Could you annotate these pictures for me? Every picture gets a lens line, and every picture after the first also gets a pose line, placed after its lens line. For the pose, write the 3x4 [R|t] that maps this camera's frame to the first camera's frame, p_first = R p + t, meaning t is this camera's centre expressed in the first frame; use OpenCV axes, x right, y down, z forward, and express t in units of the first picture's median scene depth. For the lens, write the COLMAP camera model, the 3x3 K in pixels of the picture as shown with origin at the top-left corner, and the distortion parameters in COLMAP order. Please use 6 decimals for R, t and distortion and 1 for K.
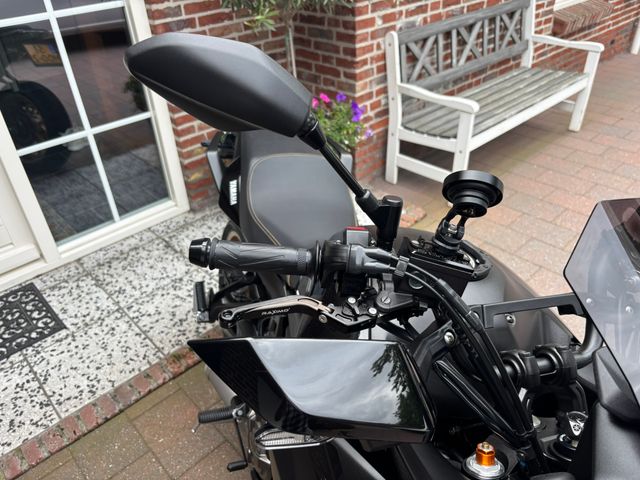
lens RADIAL K [[491.7, 0, 324.5], [0, 491.7, 233.6], [0, 0, 1]] dist [0.023145, -0.051896]
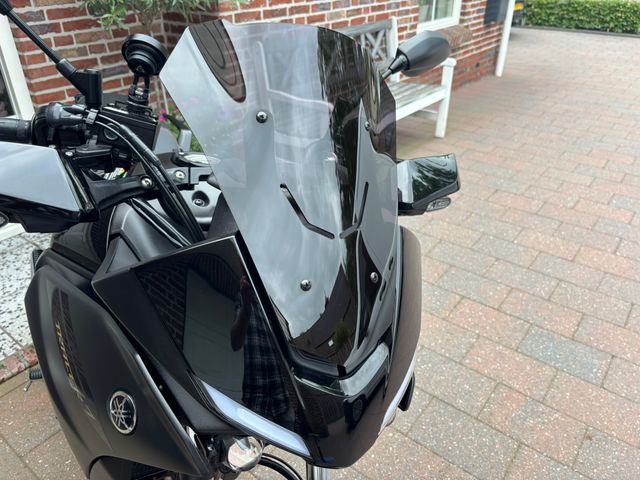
lens RADIAL K [[491.7, 0, 327.8], [0, 491.7, 229.6], [0, 0, 1]] dist [0.023145, -0.051896]
pose [[0.986771, -0.044801, 0.155806, 0.100031], [0.056596, 0.995789, -0.072113, 0.088289], [-0.151920, 0.079977, 0.985152, -0.058403]]
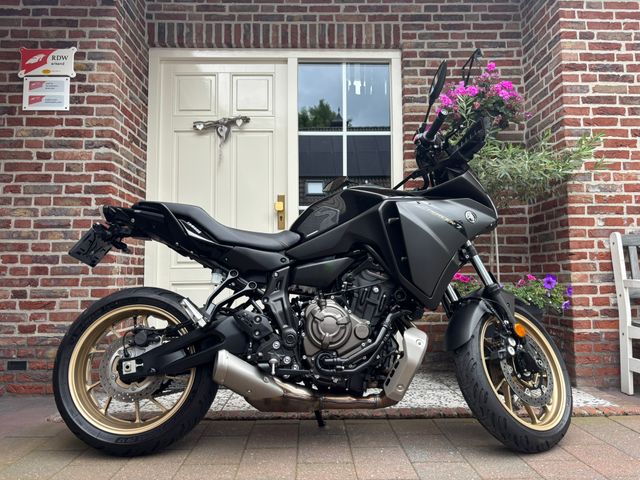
lens RADIAL K [[491.7, 0, 307.0], [0, 491.7, 239.6], [0, 0, 1]] dist [0.023145, -0.051896]
pose [[0.731349, -0.018483, -0.681753, 0.363624], [-0.399394, 0.798682, -0.450102, 0.332847], [0.552823, 0.601469, 0.576733, 0.034970]]
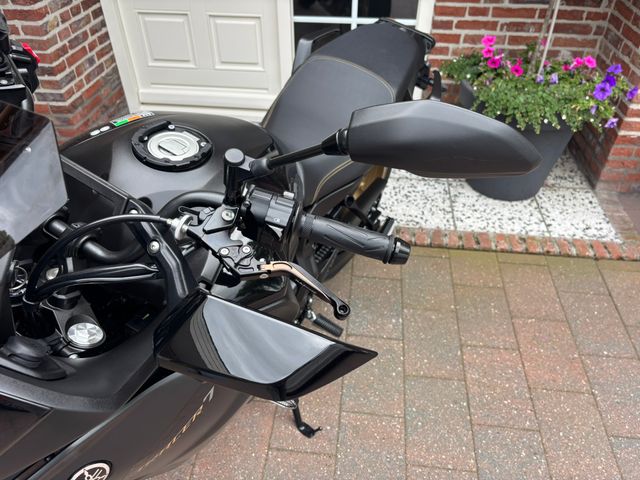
lens RADIAL K [[491.7, 0, 318.6], [0, 491.7, 242.1], [0, 0, 1]] dist [0.023145, -0.051896]
pose [[0.631419, 0.525130, -0.570569, 0.311997], [-0.448202, 0.847590, 0.284089, -0.055531], [0.632792, 0.076351, 0.770549, 0.125186]]
